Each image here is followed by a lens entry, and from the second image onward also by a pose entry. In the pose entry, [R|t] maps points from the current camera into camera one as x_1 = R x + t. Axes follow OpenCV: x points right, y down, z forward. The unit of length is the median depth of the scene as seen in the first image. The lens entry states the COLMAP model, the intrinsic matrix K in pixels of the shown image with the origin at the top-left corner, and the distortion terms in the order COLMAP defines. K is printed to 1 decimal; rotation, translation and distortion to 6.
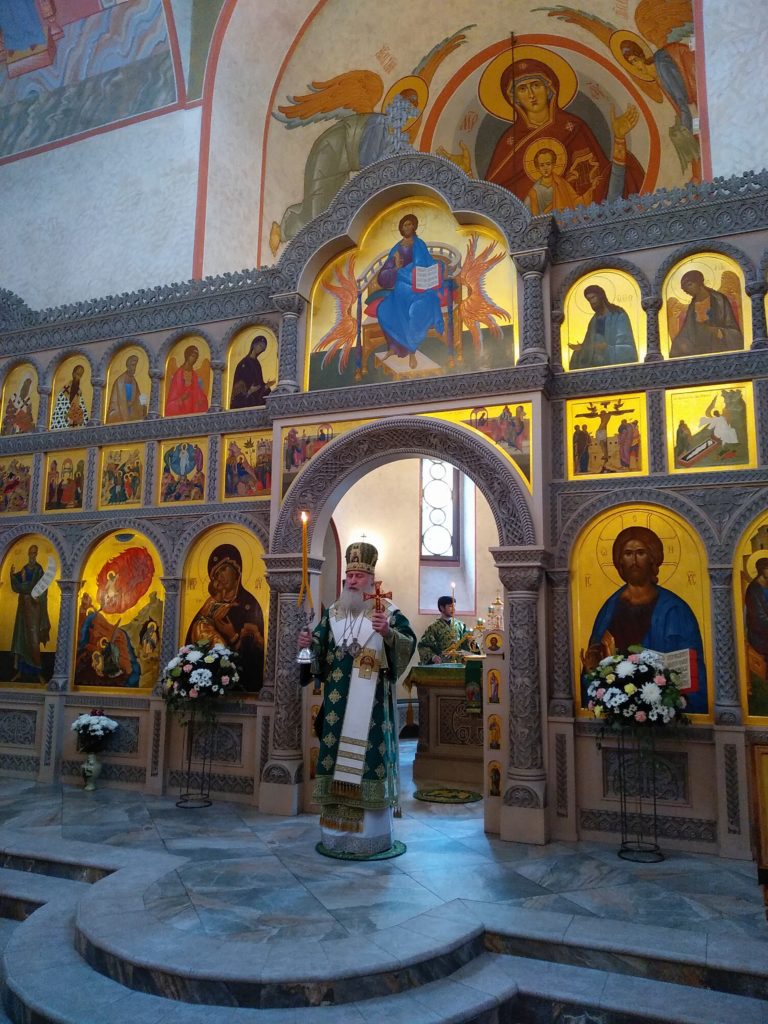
lens RADIAL K [[791.6, 0, 389.2], [0, 791.6, 512.3], [0, 0, 1]] dist [0.058878, -0.118748]
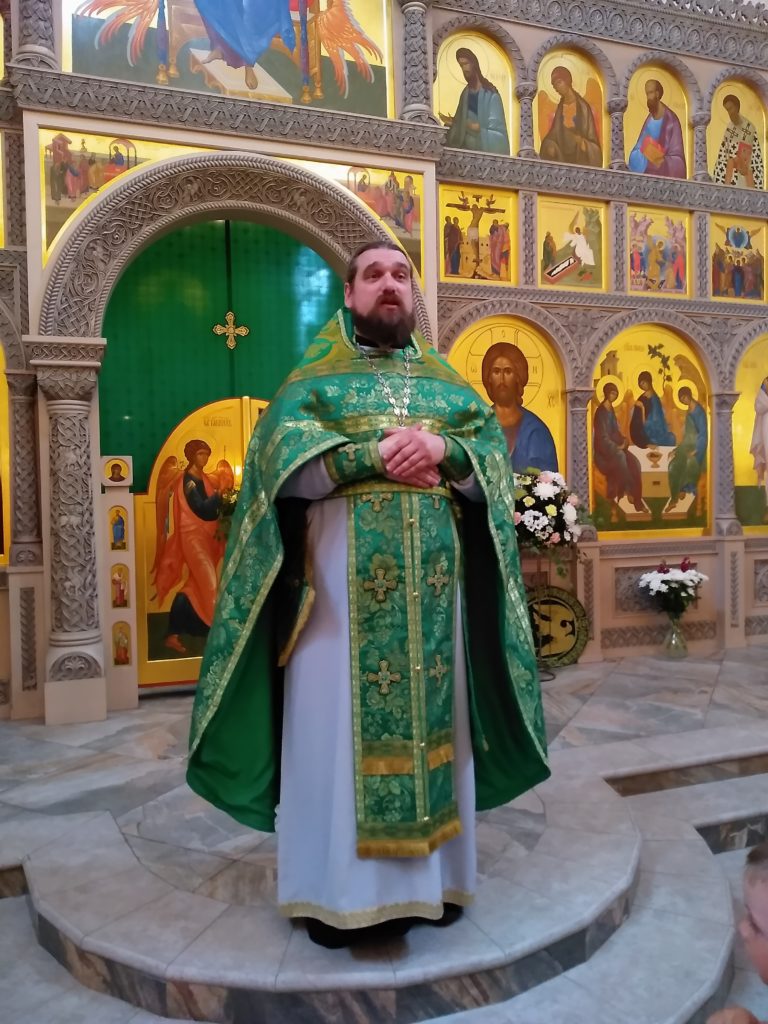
lens RADIAL K [[791.6, 0, 389.2], [0, 791.6, 512.3], [0, 0, 1]] dist [0.058878, -0.118748]
pose [[0.744514, -0.045732, 0.666039, -0.354532], [-0.077942, 0.984874, 0.154750, 0.068382], [-0.663042, -0.167126, 0.729688, 0.323398]]
